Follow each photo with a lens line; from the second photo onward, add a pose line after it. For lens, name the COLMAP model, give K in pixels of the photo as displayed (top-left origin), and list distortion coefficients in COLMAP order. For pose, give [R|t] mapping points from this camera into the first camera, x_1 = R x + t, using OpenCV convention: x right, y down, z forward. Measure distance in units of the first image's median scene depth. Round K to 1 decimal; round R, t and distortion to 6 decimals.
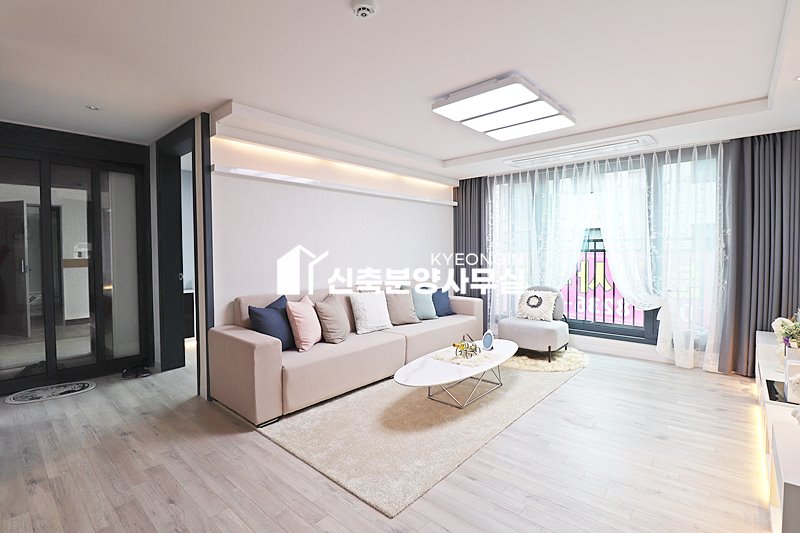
lens RADIAL K [[370.7, 0, 403.6], [0, 370.7, 260.0], [0, 0, 1]] dist [0.001246, -0.012915]
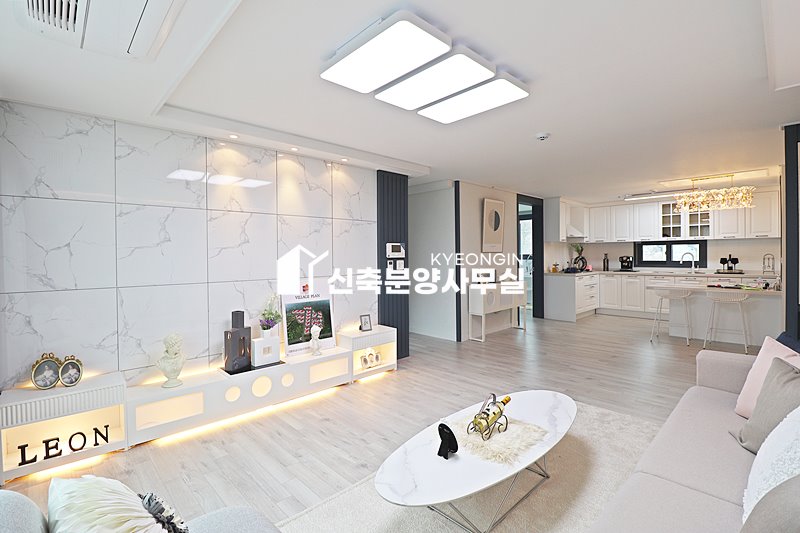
lens RADIAL K [[370.7, 0, 403.6], [0, 370.7, 260.0], [0, 0, 1]] dist [0.001246, -0.012915]
pose [[-0.997297, 0.015108, 0.071905, 0.269467], [0.017632, 0.999246, 0.034589, -0.055656], [-0.071328, 0.035763, -0.996812, 1.635196]]
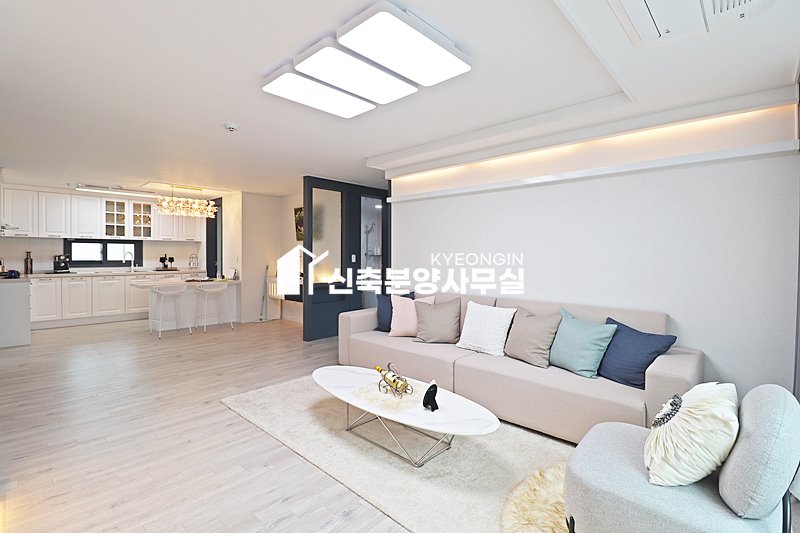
lens RADIAL K [[370.7, 0, 403.6], [0, 370.7, 260.0], [0, 0, 1]] dist [0.001246, -0.012915]
pose [[-0.018989, 0.020128, -0.999617, 0.953910], [-0.027464, 0.999410, 0.020646, -0.037257], [0.999442, 0.027845, -0.018425, 1.032528]]
